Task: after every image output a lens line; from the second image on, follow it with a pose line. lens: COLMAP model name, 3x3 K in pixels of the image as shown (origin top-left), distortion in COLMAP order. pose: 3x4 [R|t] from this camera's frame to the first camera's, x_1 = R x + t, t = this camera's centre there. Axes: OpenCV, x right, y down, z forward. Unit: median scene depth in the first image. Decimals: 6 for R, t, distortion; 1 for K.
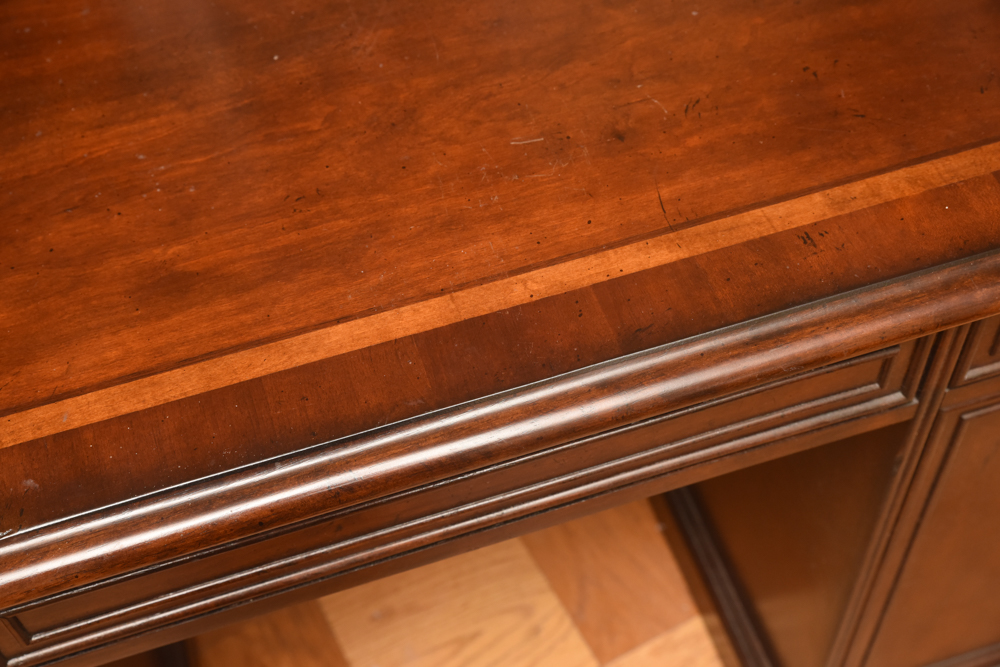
lens RADIAL K [[1317.6, 0, 493.6], [0, 1317.6, 336.2], [0, 0, 1]] dist [0.043219, 0.000000]
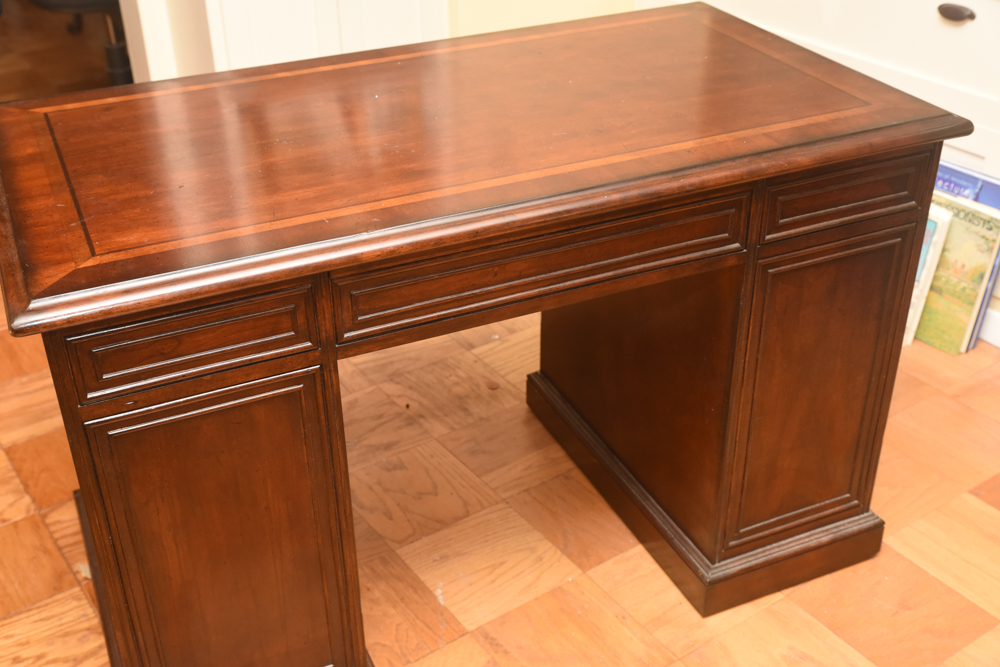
lens RADIAL K [[1176.7, 0, 507.9], [0, 1176.7, 360.9], [0, 0, 1]] dist [0.063915, 0.000000]
pose [[0.991843, -0.025768, 0.124832, -0.313629], [0.068432, 0.933893, -0.350944, 0.883061], [-0.107537, 0.356624, 0.928039, -0.690241]]
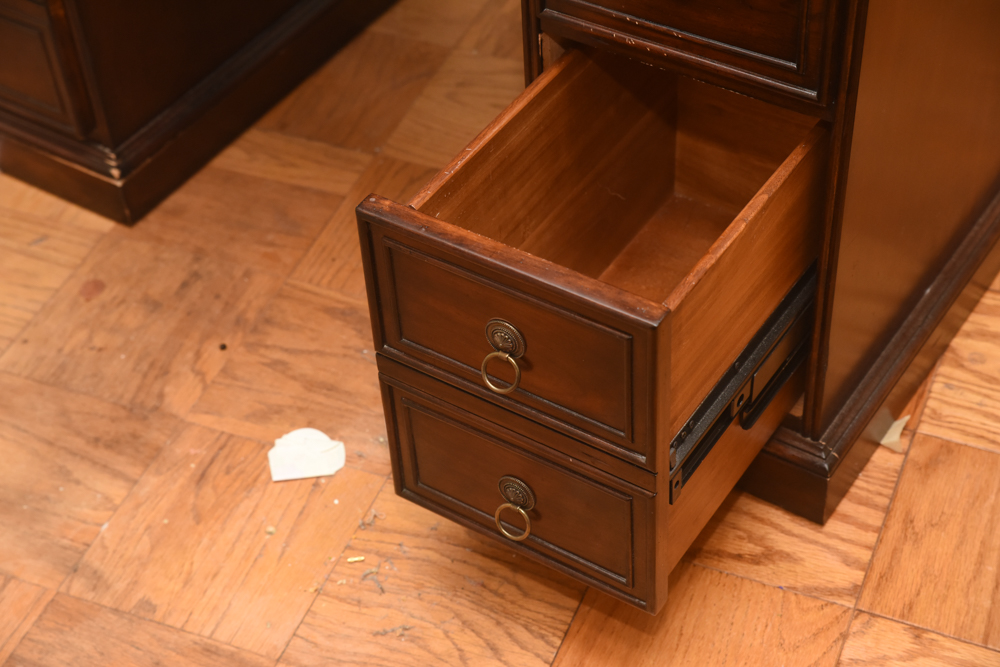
lens RADIAL K [[1768.3, 0, 487.2], [0, 1768.3, 318.1], [0, 0, 1]] dist [0.174338, 0.000000]
pose [[-0.622977, -0.472703, 0.623259, -1.869156], [0.675042, 0.077711, 0.733675, -1.579694], [-0.395244, 0.877789, 0.270683, 1.346682]]
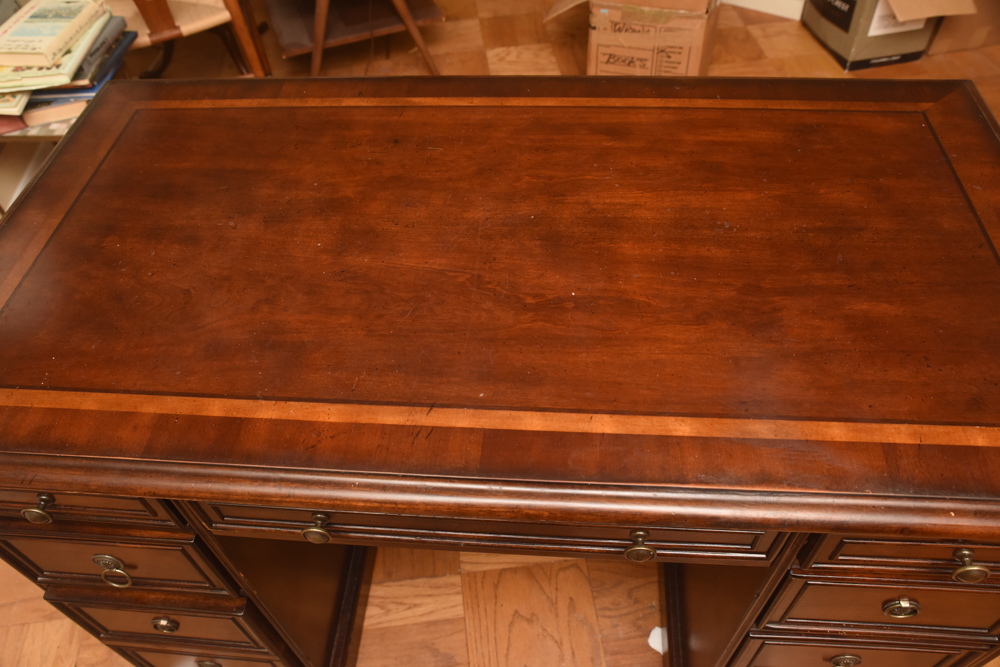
lens RADIAL K [[747.4, 0, 489.8], [0, 747.4, 341.5], [0, 0, 1]] dist [-0.076665, 0.034111]
pose [[-0.919247, -0.226980, 0.321660, -0.488005], [0.364642, -0.182923, 0.913003, -1.212218], [-0.148395, 0.956566, 0.250918, 0.958240]]
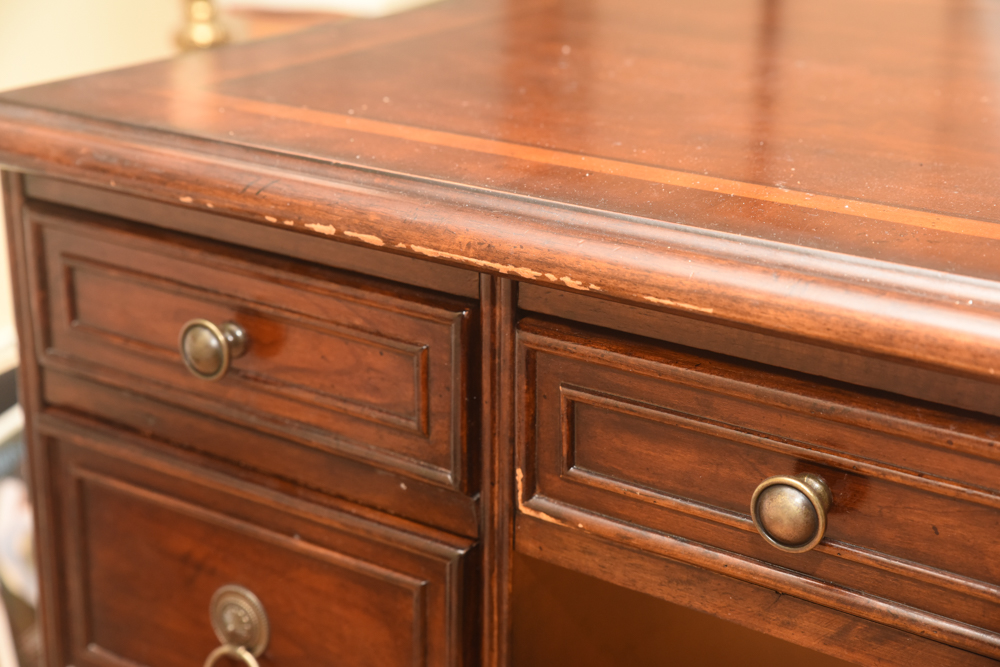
lens RADIAL K [[1768.3, 0, 464.1], [0, 1768.3, 354.5], [0, 0, 1]] dist [0.174338, 0.000000]
pose [[-0.597561, -0.231875, 0.767564, -0.586649], [0.658086, 0.405070, 0.634698, -1.169920], [-0.458088, 0.884394, -0.089460, 1.498208]]
